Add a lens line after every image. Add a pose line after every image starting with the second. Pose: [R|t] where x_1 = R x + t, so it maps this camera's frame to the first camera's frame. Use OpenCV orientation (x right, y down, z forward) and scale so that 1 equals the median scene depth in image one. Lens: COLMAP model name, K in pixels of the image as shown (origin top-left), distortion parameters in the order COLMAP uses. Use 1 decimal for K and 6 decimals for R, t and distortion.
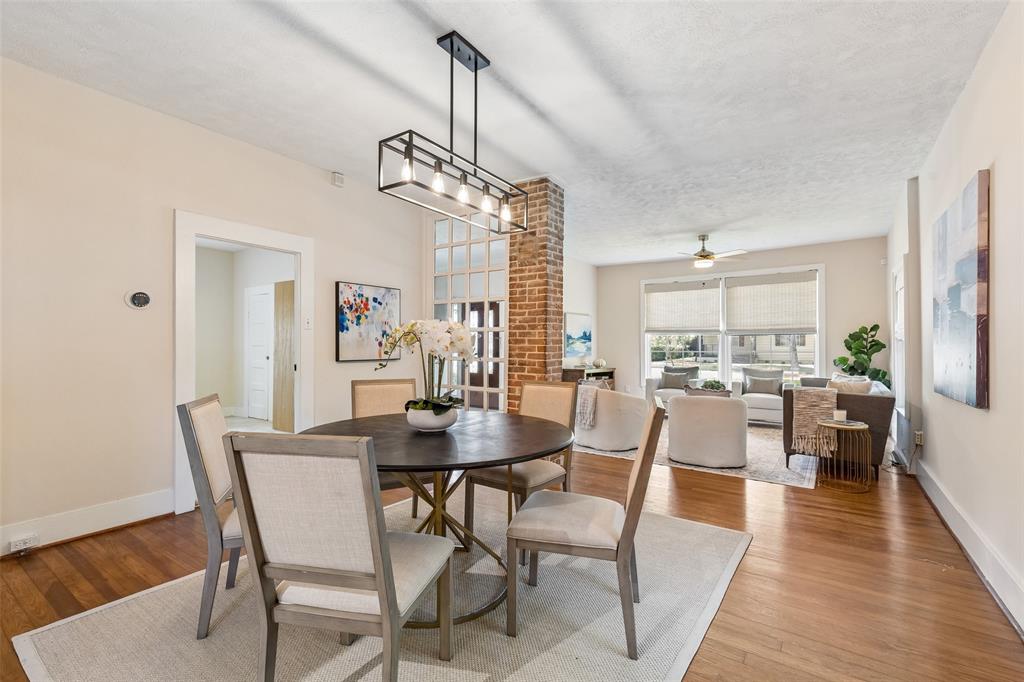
lens RADIAL K [[461.7, 0, 508.7], [0, 461.7, 339.2], [0, 0, 1]] dist [0.015614, -0.003886]
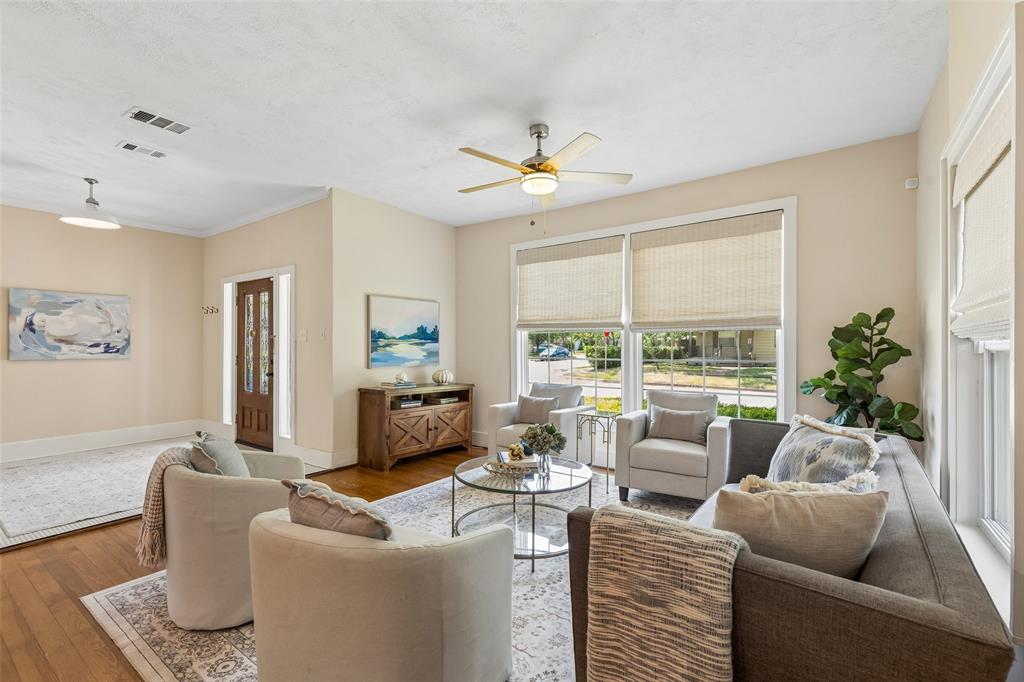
lens RADIAL K [[461.7, 0, 511.2], [0, 461.7, 347.8], [0, 0, 1]] dist [0.015614, -0.003886]
pose [[0.999797, 0.000260, -0.020163, 0.507886], [0.000100, 0.999841, 0.017852, 0.001650], [0.020164, -0.017850, 0.999637, 0.634019]]
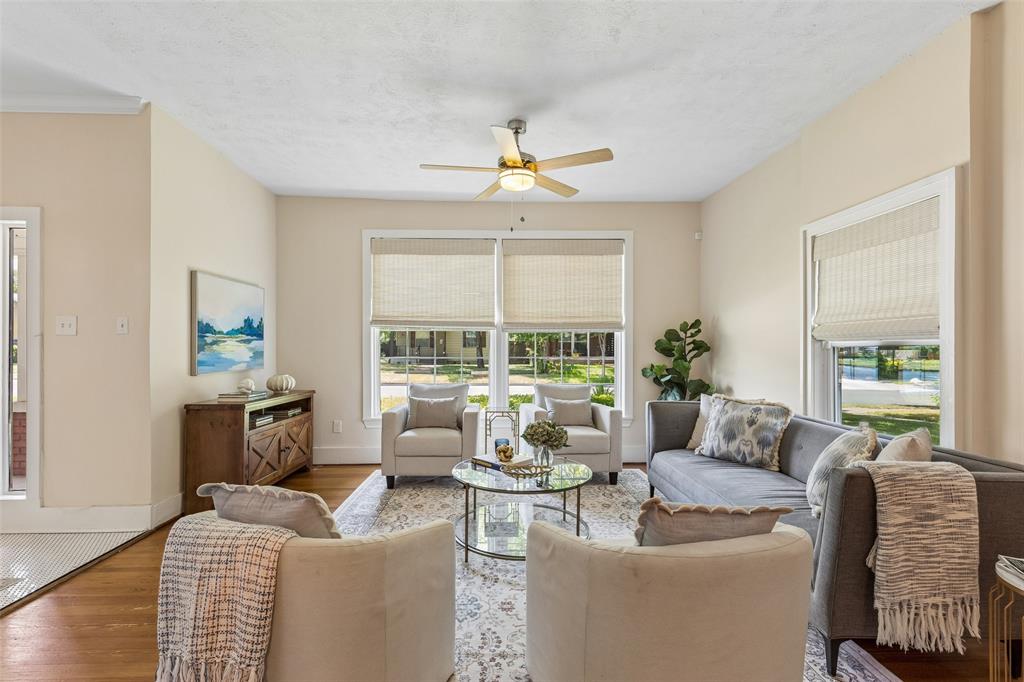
lens RADIAL K [[461.7, 0, 505.0], [0, 461.7, 347.6], [0, 0, 1]] dist [0.015614, -0.003886]
pose [[0.795462, -0.000444, 0.606003, 0.144989], [-0.010032, 0.999853, 0.013902, 0.007048], [-0.605921, -0.017138, 0.795341, 0.775849]]
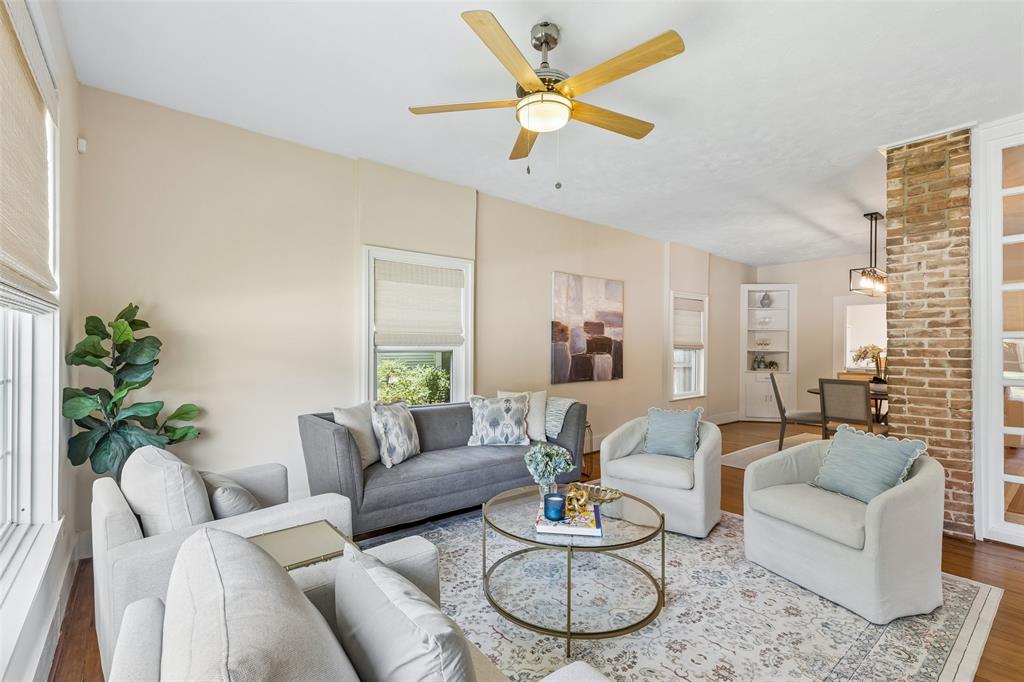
lens RADIAL K [[461.7, 0, 504.4], [0, 461.7, 348.8], [0, 0, 1]] dist [0.015614, -0.003886]
pose [[-0.960636, -0.009778, 0.277637, 0.445844], [-0.013025, 0.999867, -0.009853, 0.012286], [-0.277504, -0.013081, -0.960636, 1.676294]]
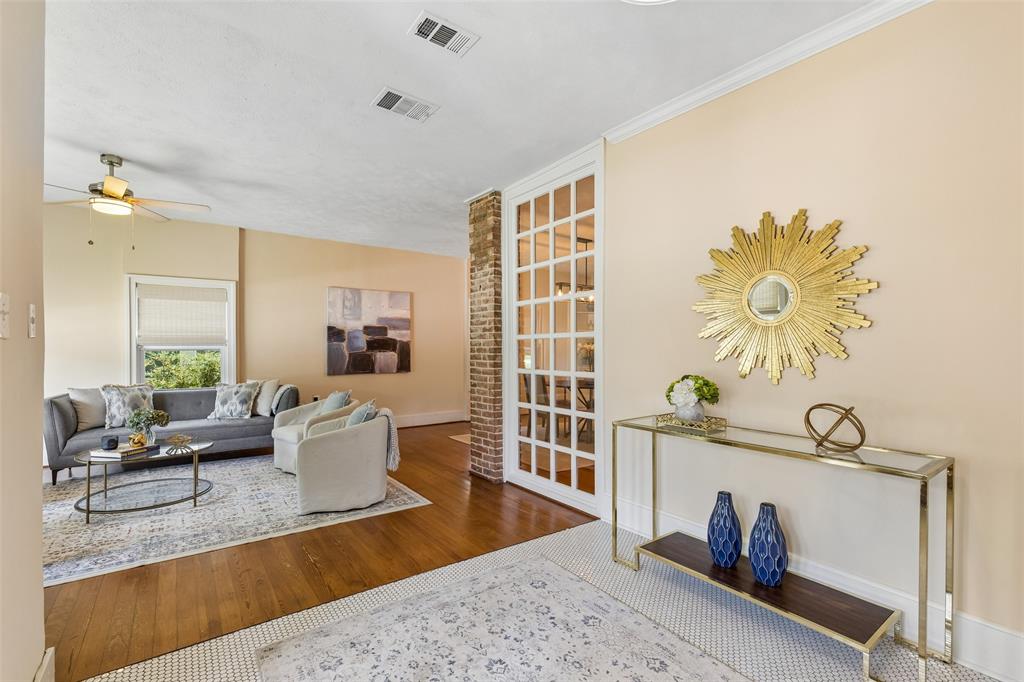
lens RADIAL K [[461.7, 0, 504.6], [0, 461.7, 350.9], [0, 0, 1]] dist [0.015614, -0.003886]
pose [[-0.940982, -0.009684, 0.338317, -0.270029], [-0.010900, 0.999939, -0.001693, 0.006653], [-0.338280, -0.005281, -0.941031, 1.721345]]
